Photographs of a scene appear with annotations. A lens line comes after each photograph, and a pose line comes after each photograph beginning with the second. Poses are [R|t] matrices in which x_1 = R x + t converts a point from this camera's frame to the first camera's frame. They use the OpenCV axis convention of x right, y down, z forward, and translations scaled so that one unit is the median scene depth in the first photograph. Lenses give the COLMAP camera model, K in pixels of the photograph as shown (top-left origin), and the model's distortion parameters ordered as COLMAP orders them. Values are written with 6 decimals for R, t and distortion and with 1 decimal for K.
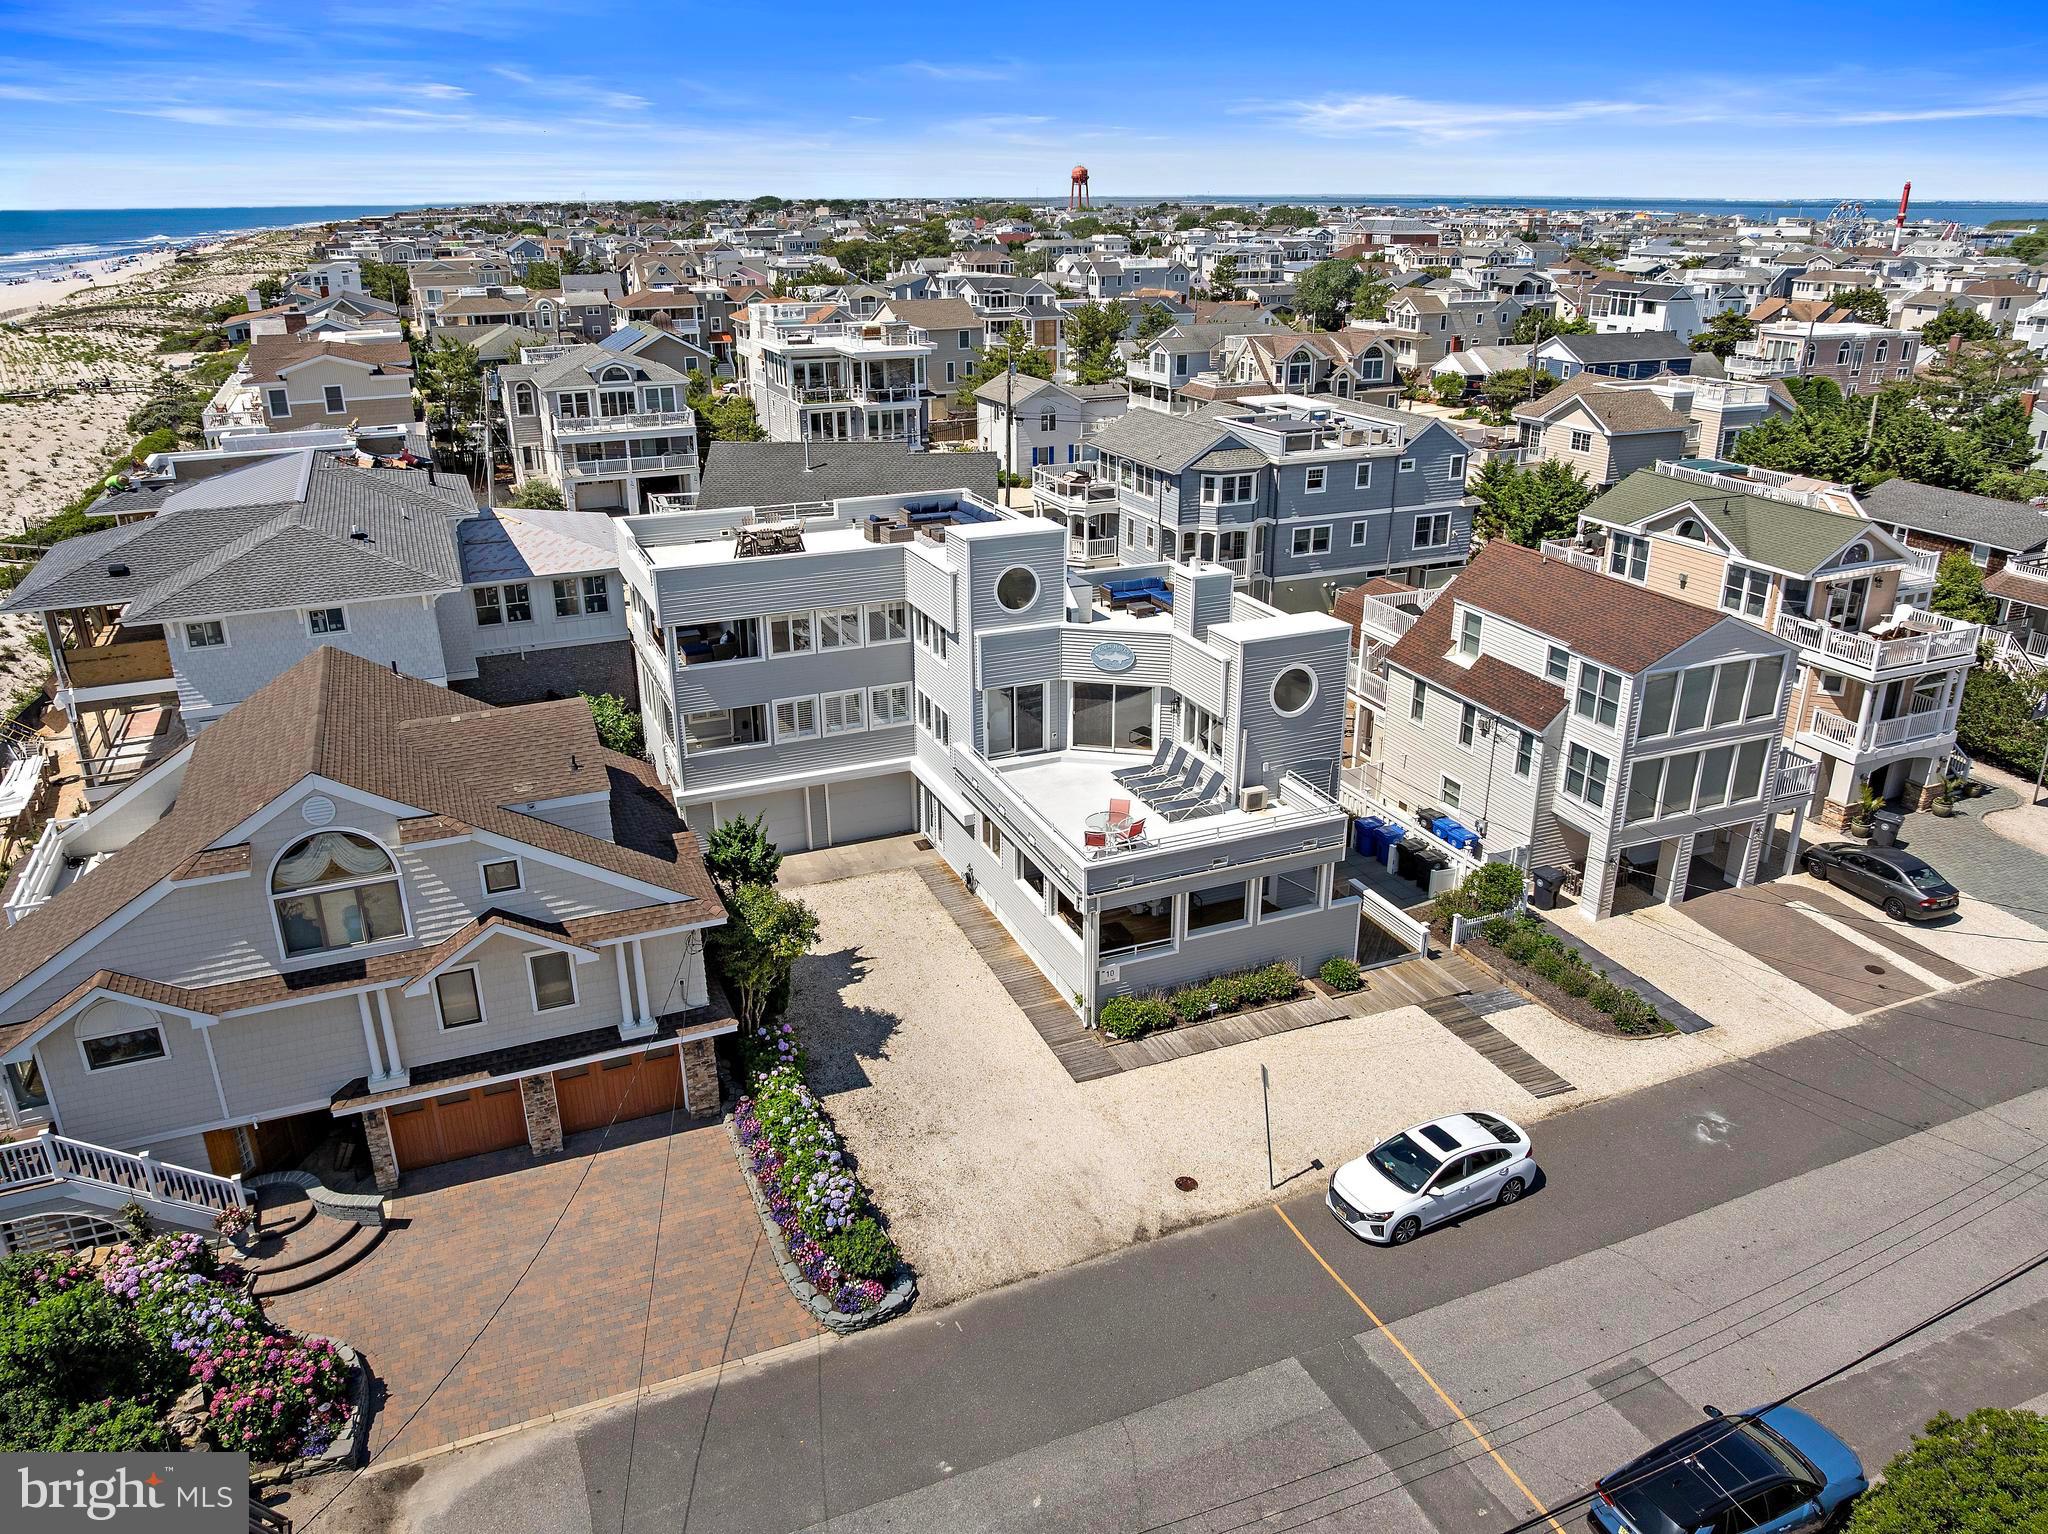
lens RADIAL K [[1438.9, 0, 1031.9], [0, 1438.9, 758.9], [0, 0, 1]] dist [-0.035919, -0.003094]
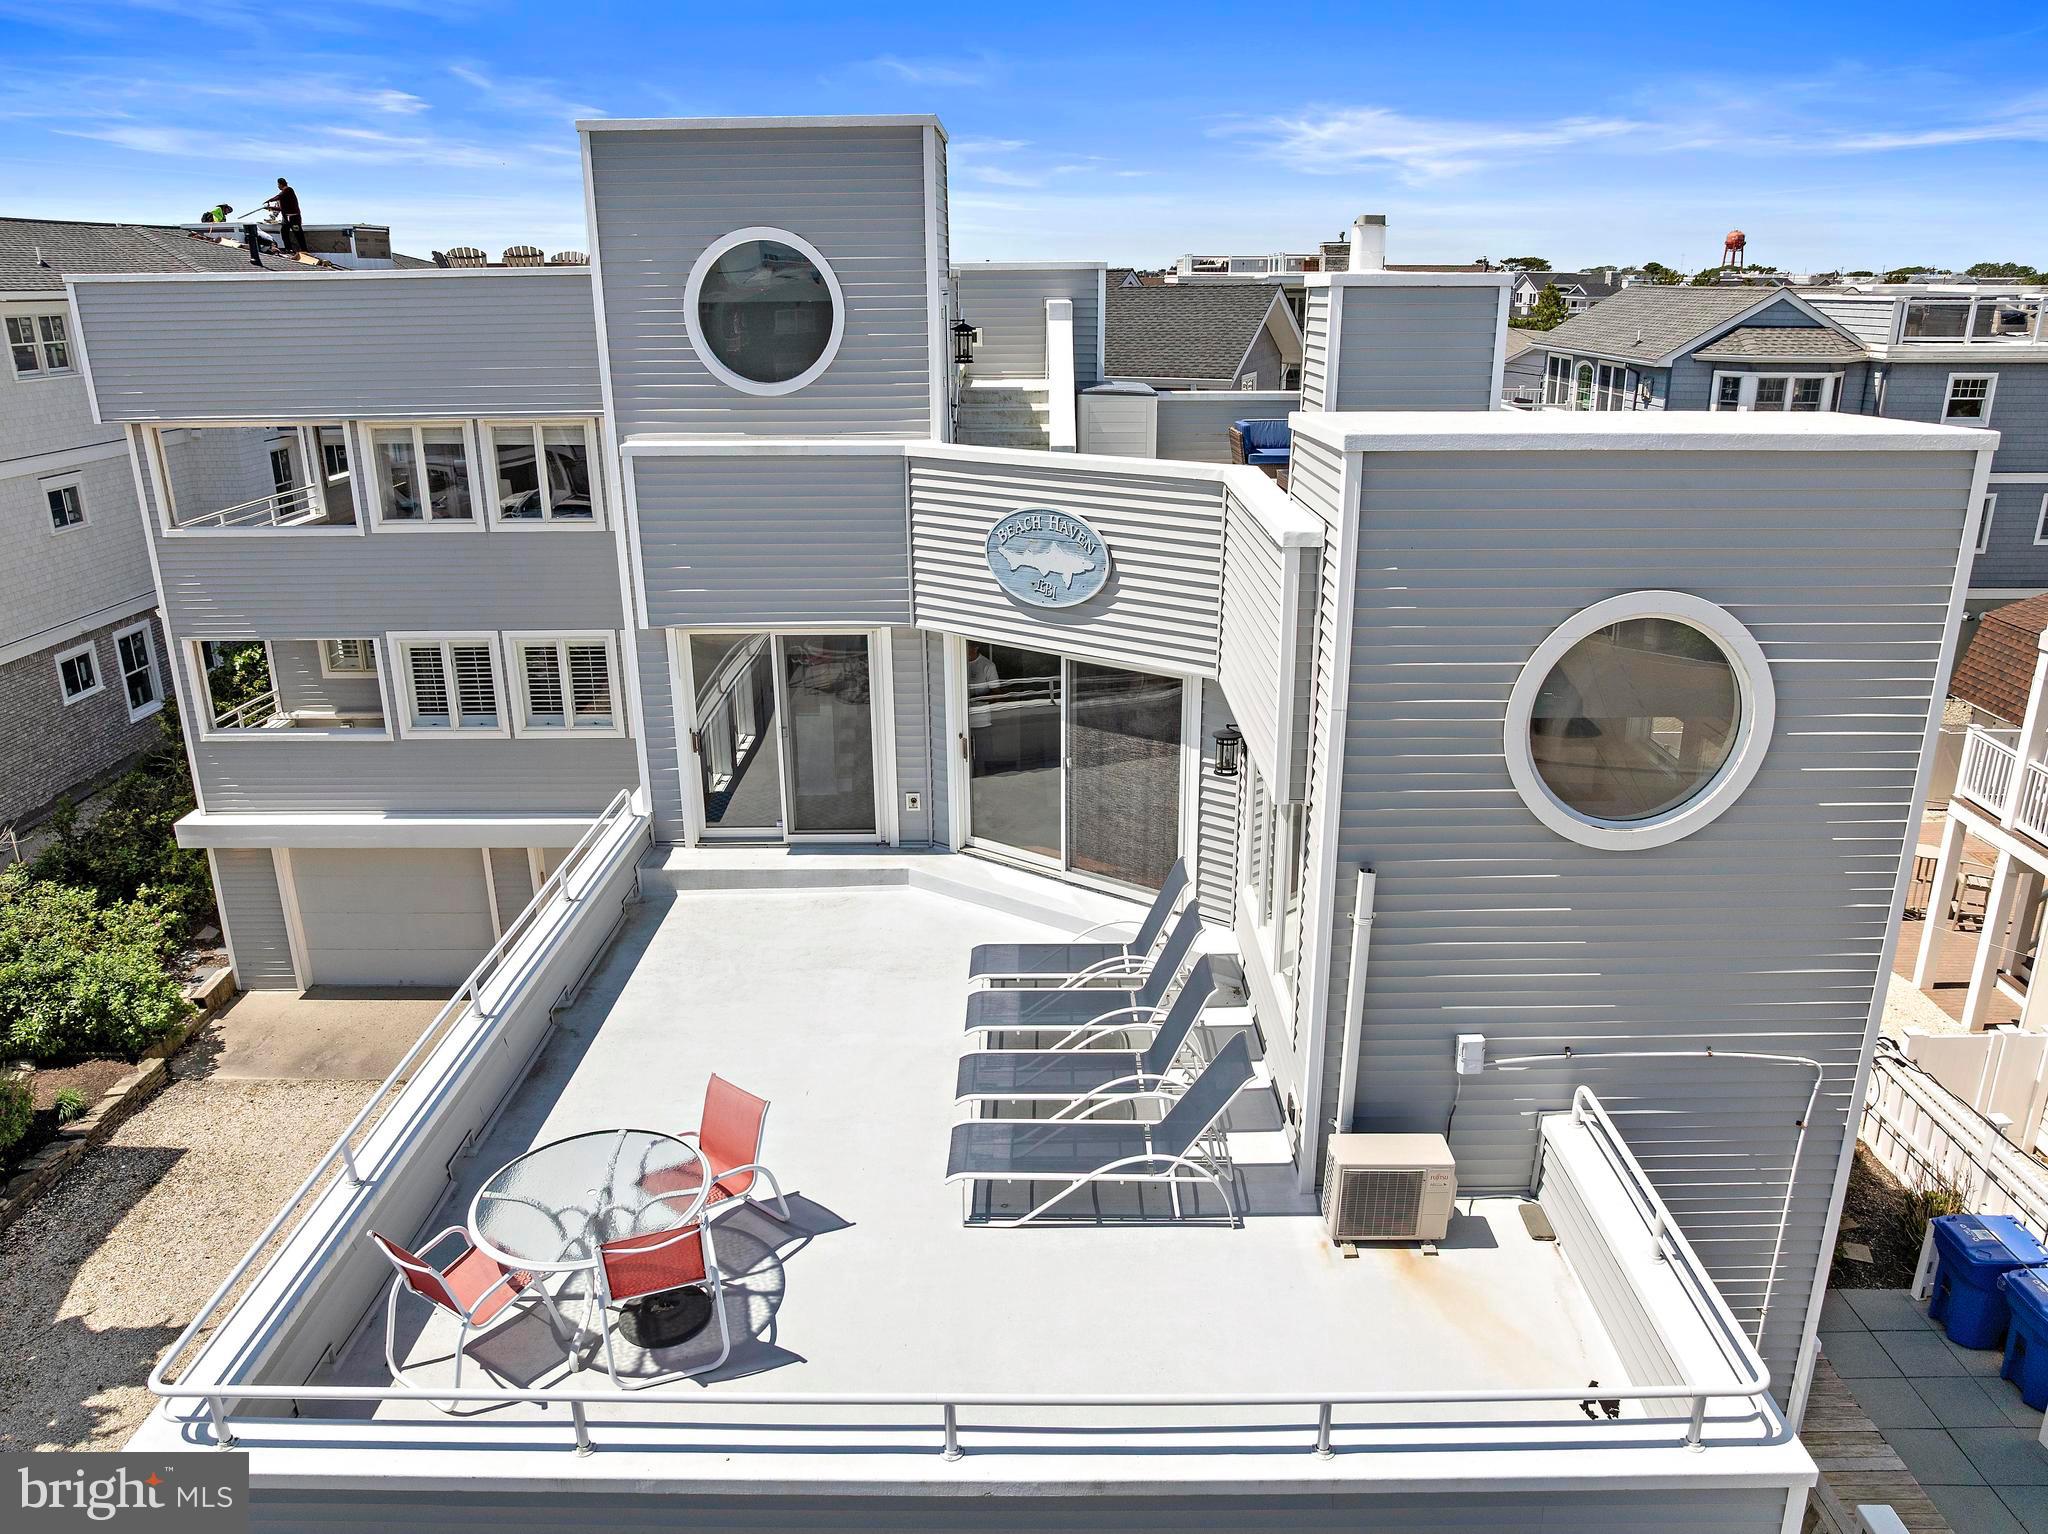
lens RADIAL K [[1438.9, 0, 1031.9], [0, 1438.9, 758.9], [0, 0, 1]] dist [-0.035919, -0.003094]
pose [[0.916891, 0.125203, -0.378992, 0.164112], [-0.143596, 0.989423, -0.020537, -0.023280], [0.372412, 0.073252, 0.925172, 0.703156]]
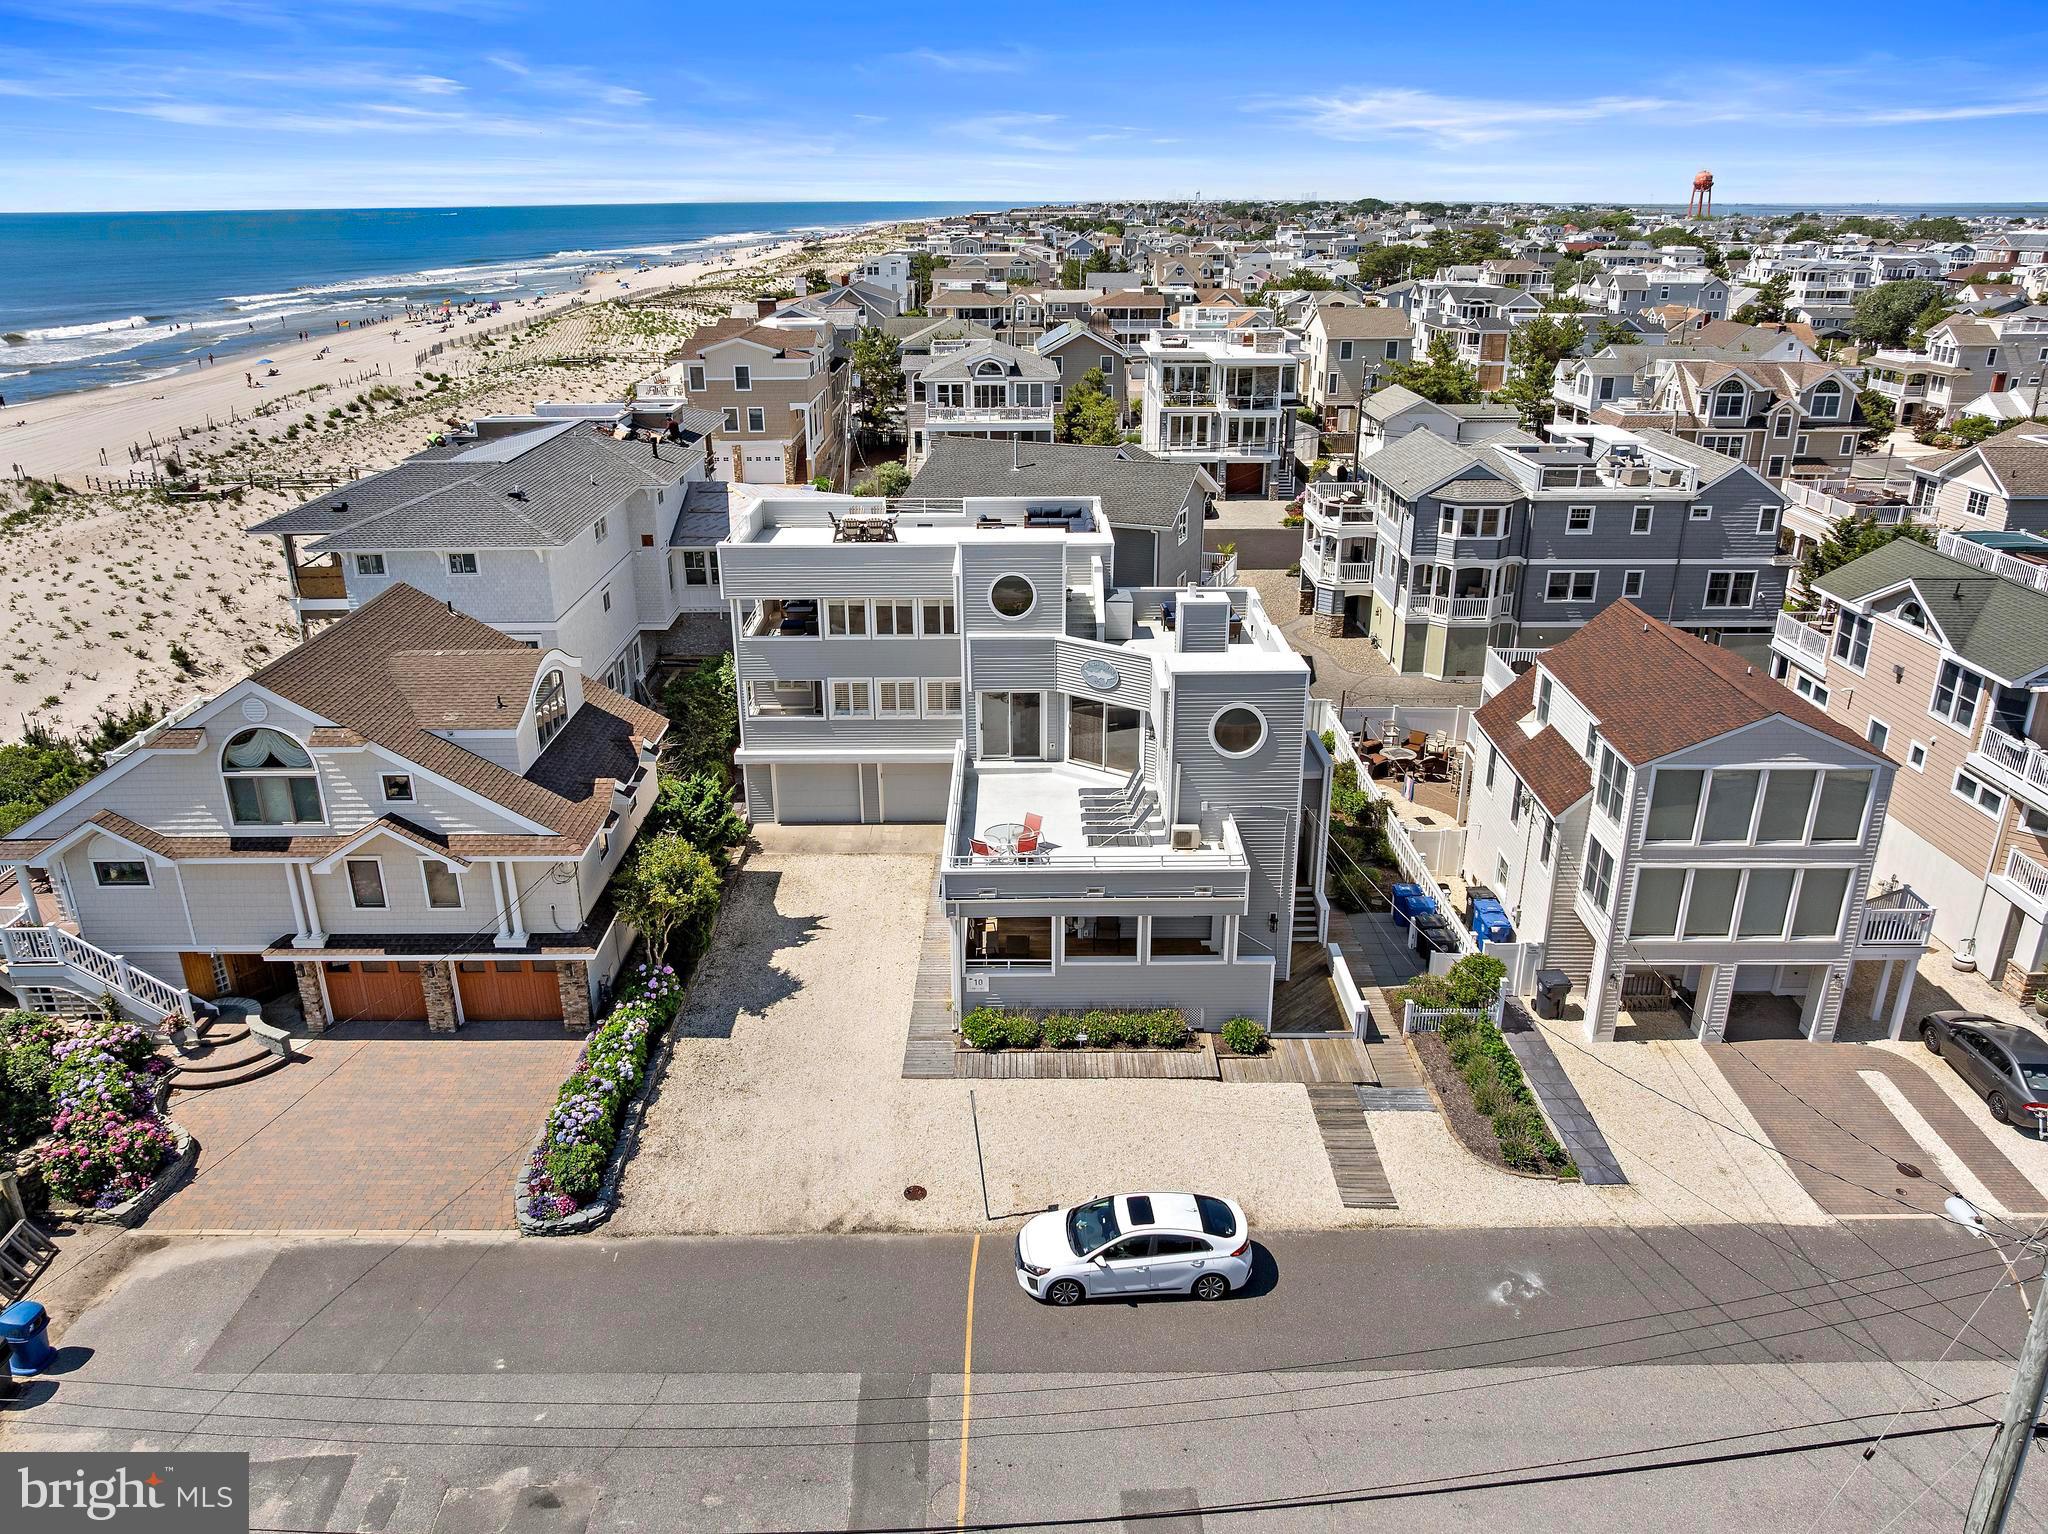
lens RADIAL K [[1438.9, 0, 1031.9], [0, 1438.9, 758.9], [0, 0, 1]] dist [-0.035919, -0.003094]
pose [[0.922756, 0.141188, -0.358592, 0.362826], [-0.141584, 0.989603, 0.025299, -0.030729], [0.358436, 0.027426, 0.933152, 0.058937]]
